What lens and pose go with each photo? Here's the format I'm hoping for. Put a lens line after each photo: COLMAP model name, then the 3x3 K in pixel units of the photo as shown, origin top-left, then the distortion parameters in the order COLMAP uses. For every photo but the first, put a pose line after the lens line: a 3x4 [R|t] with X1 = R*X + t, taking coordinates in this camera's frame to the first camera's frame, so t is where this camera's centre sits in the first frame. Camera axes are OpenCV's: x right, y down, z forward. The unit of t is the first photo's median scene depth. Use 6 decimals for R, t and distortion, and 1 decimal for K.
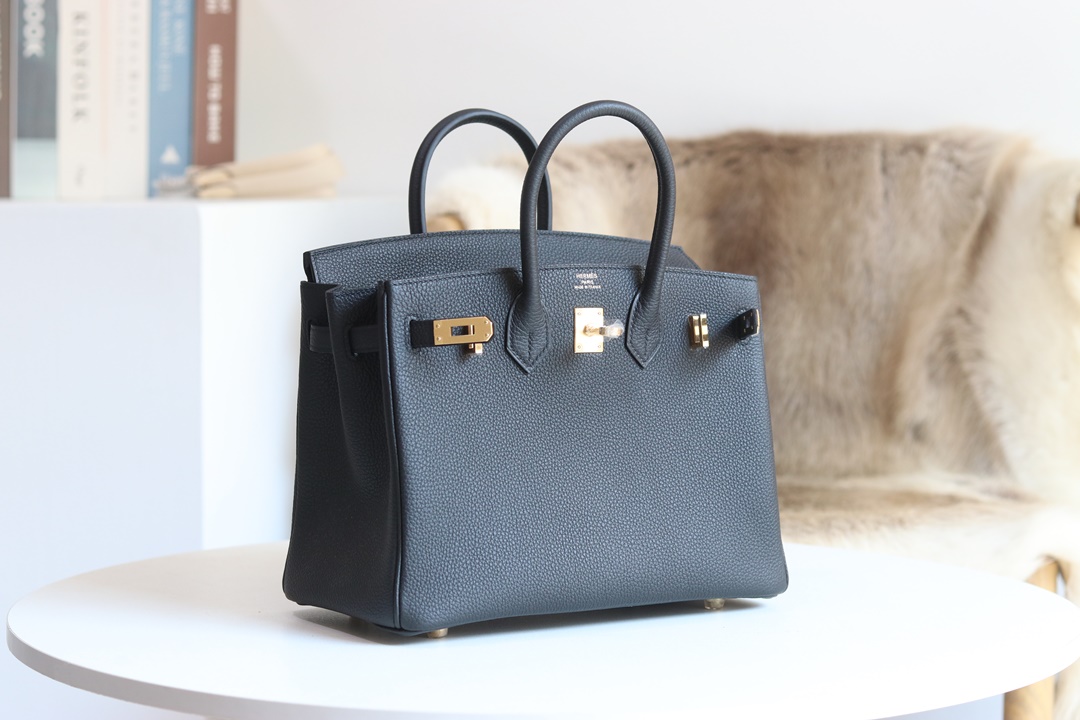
lens RADIAL K [[2736.7, 0, 539.2], [0, 2736.7, 359.9], [0, 0, 1]] dist [-0.375139, 0.000000]
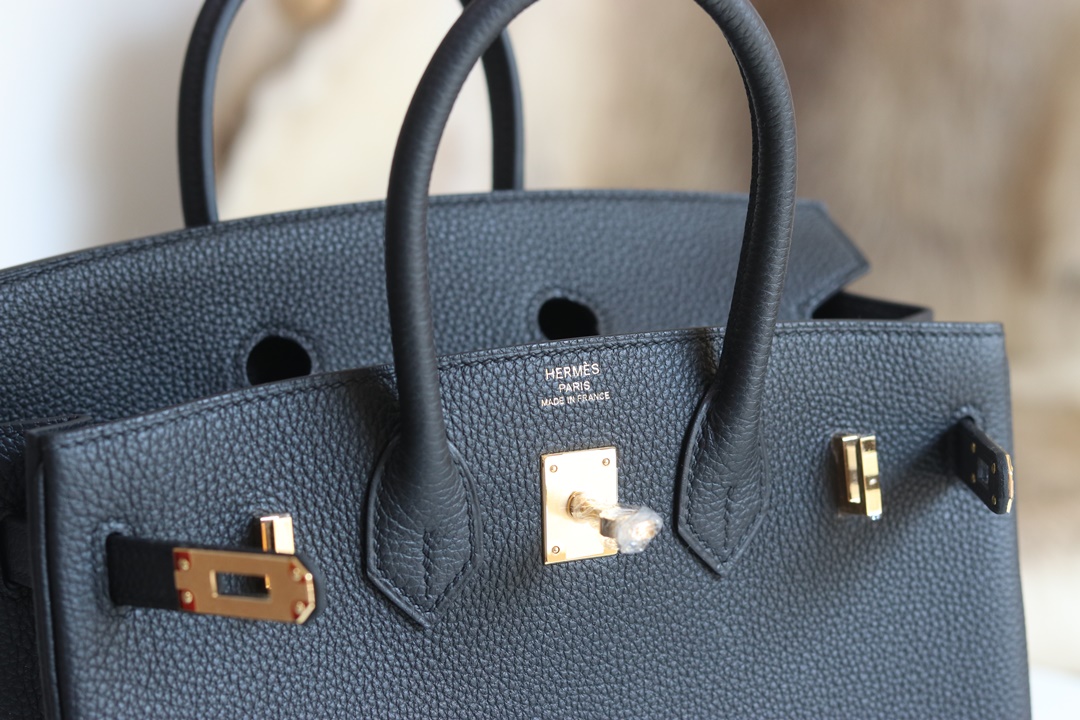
lens RADIAL K [[2736.7, 0, 541.6], [0, 2736.7, 360.4], [0, 0, 1]] dist [-0.375139, 0.000000]
pose [[0.996691, -0.008906, -0.080797, 0.045156], [0.023314, 0.983540, 0.179181, -0.103957], [0.077871, -0.180472, 0.980493, 0.610915]]
